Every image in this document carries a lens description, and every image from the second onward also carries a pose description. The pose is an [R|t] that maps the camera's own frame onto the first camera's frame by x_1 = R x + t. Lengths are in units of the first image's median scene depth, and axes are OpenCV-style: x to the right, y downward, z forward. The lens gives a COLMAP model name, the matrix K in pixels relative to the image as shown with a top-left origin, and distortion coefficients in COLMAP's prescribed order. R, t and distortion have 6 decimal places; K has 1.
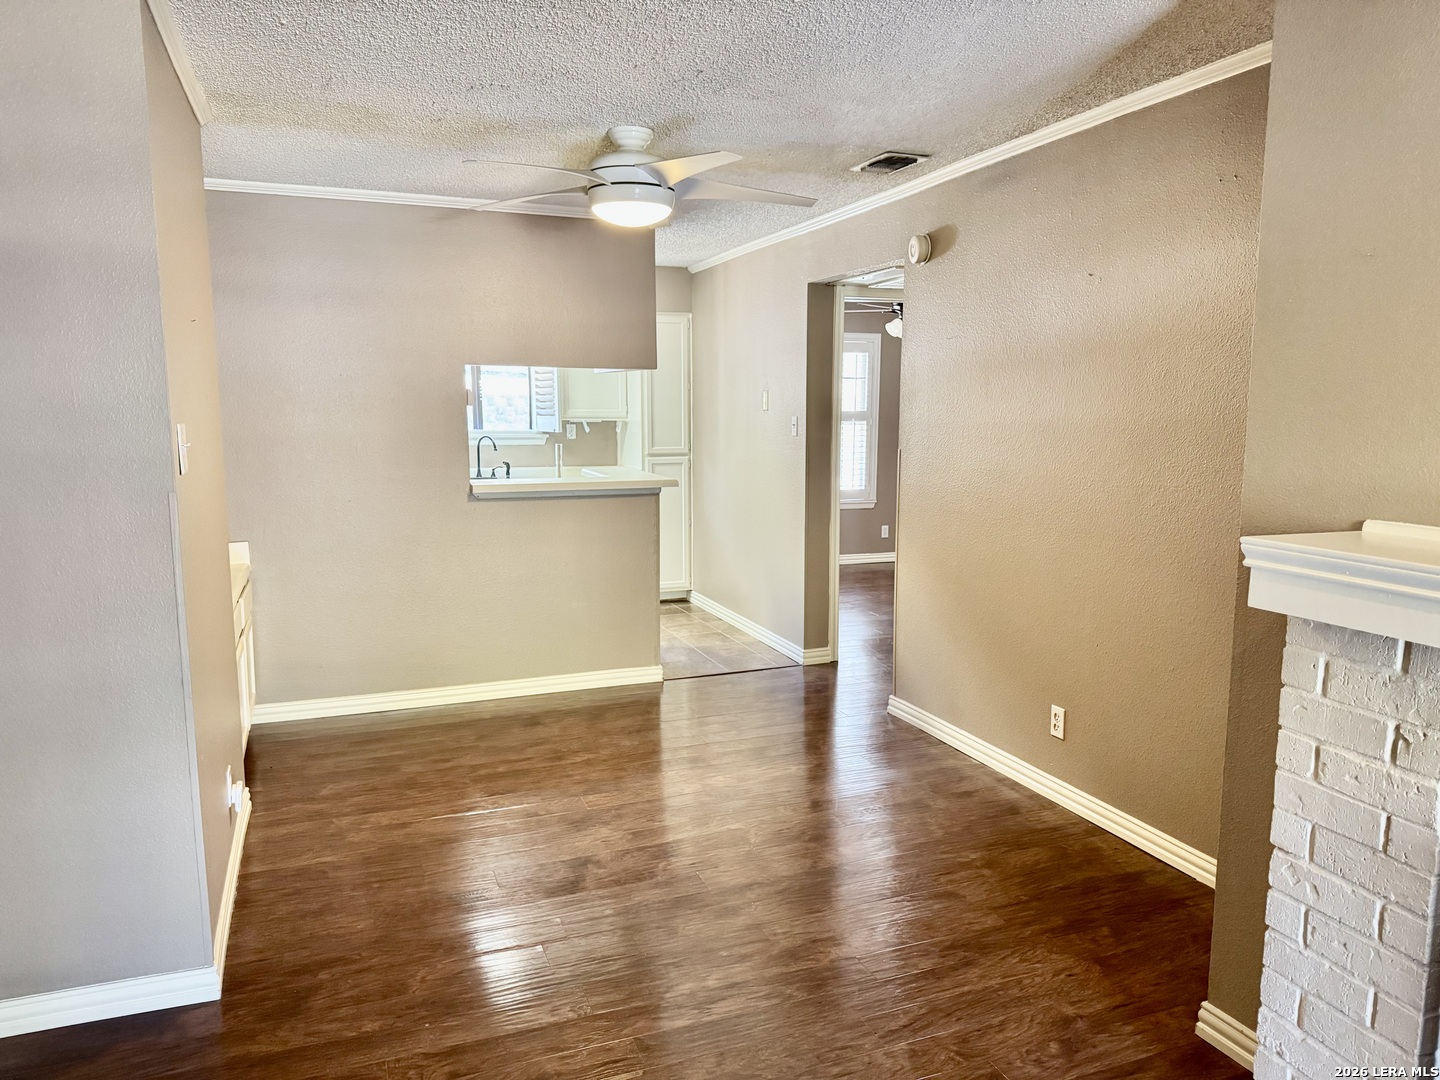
lens RADIAL K [[1026.8, 0, 714.7], [0, 1026.8, 543.0], [0, 0, 1]] dist [0.124707, -0.208504]
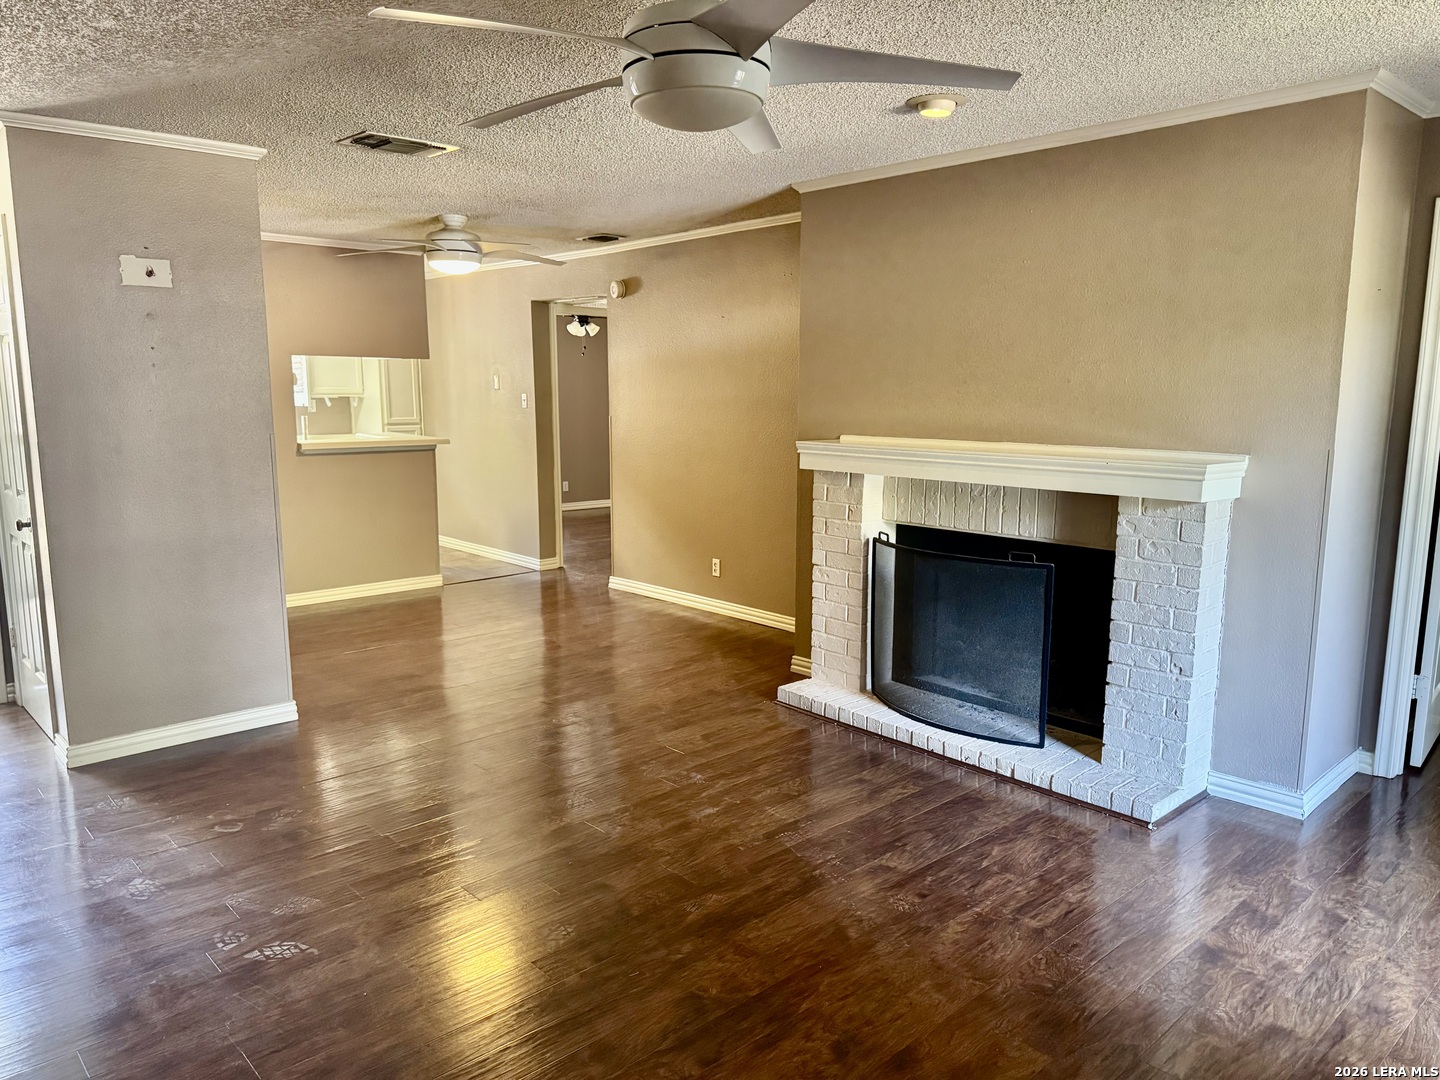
lens RADIAL K [[1029.2, 0, 720.0], [0, 1029.2, 540.0], [0, 0, 1]] dist [0.141596, -0.207387]
pose [[0.931103, -0.053053, 0.360879, -0.292341], [0.046852, 0.998566, 0.025918, 0.078477], [-0.361736, -0.007224, 0.932253, -0.632651]]
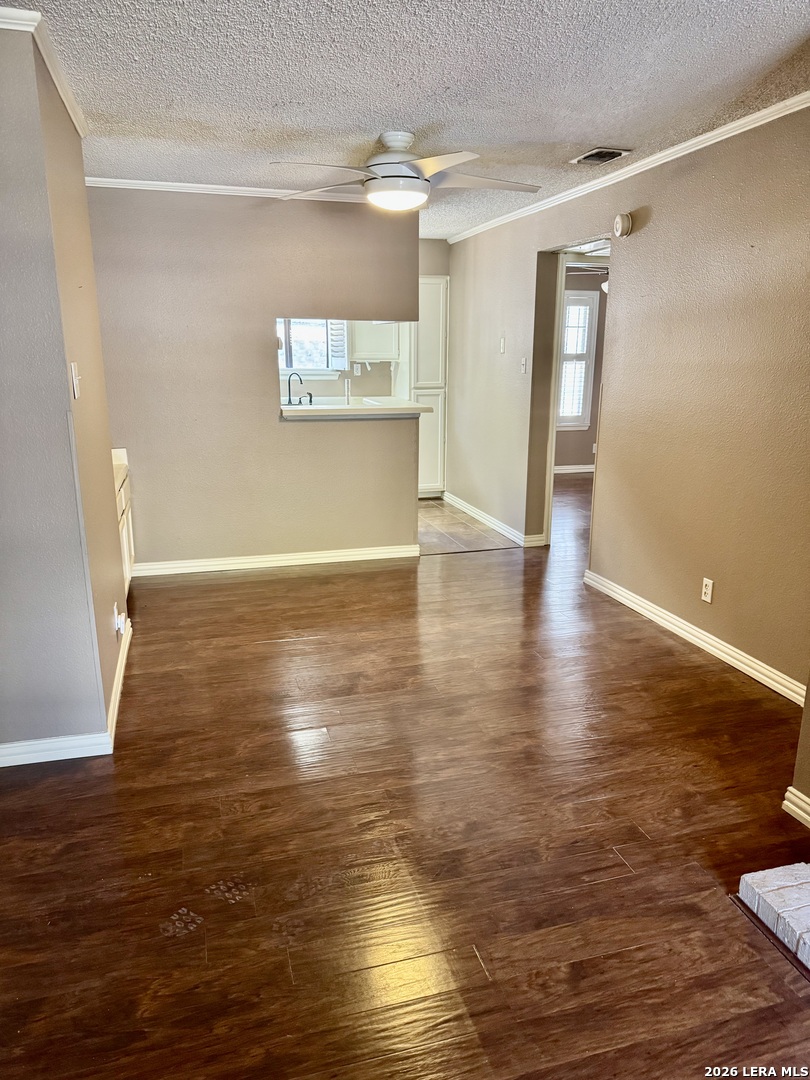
lens RADIAL K [[771.9, 0, 405.0], [0, 771.9, 540.0], [0, 0, 1]] dist [0.141596, -0.207387]
pose [[0.996321, 0.023249, -0.082490, 0.021563], [-0.014224, 0.994010, 0.108361, 0.002244], [0.084515, -0.106789, 0.990683, -0.033655]]
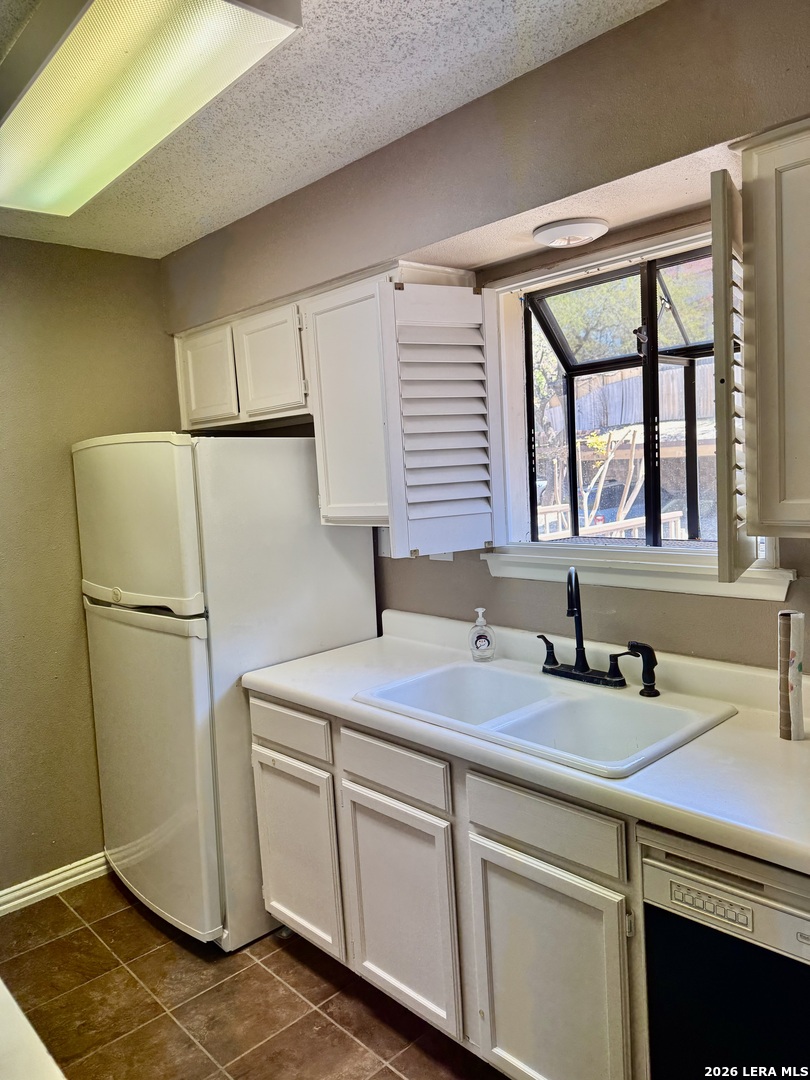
lens RADIAL K [[771.9, 0, 405.0], [0, 771.9, 540.0], [0, 0, 1]] dist [0.141596, -0.207387]
pose [[0.384130, 0.066642, -0.920871, 0.017694], [-0.072061, 0.996513, 0.042056, -0.231334], [0.920463, 0.050204, 0.387593, 1.594860]]
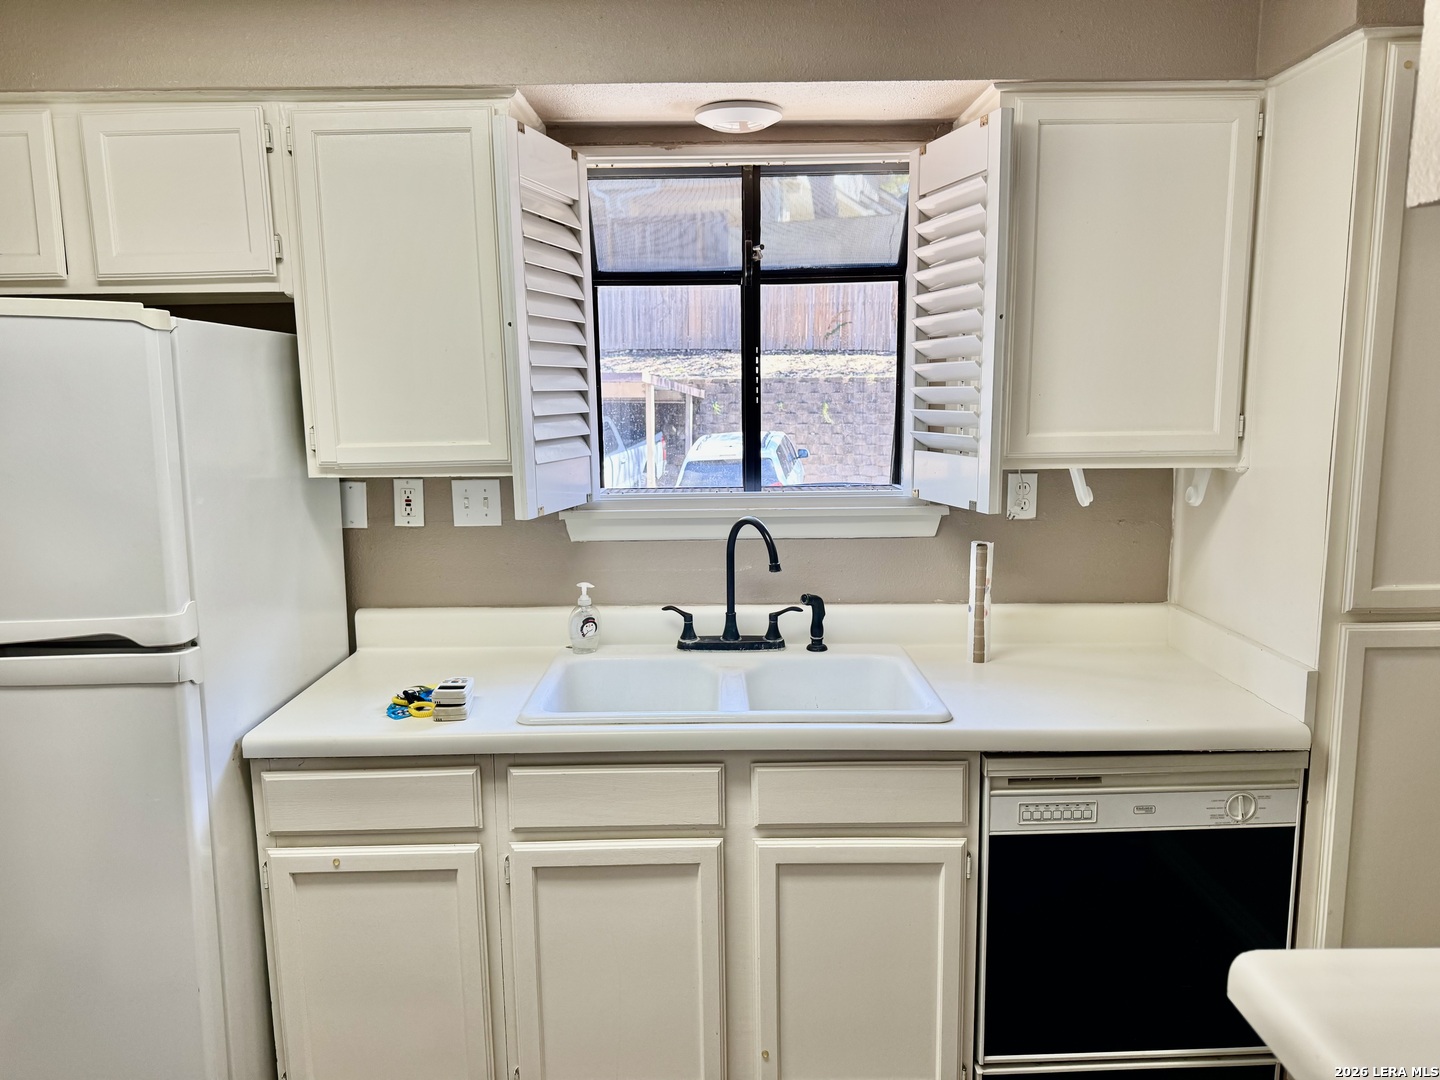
lens RADIAL K [[1029.2, 0, 720.0], [0, 1029.2, 540.0], [0, 0, 1]] dist [0.141596, -0.207387]
pose [[0.937415, 0.040521, -0.345849, -0.231339], [-0.035893, 0.999160, 0.019778, -0.196773], [0.346360, -0.006126, 0.938082, 1.340632]]
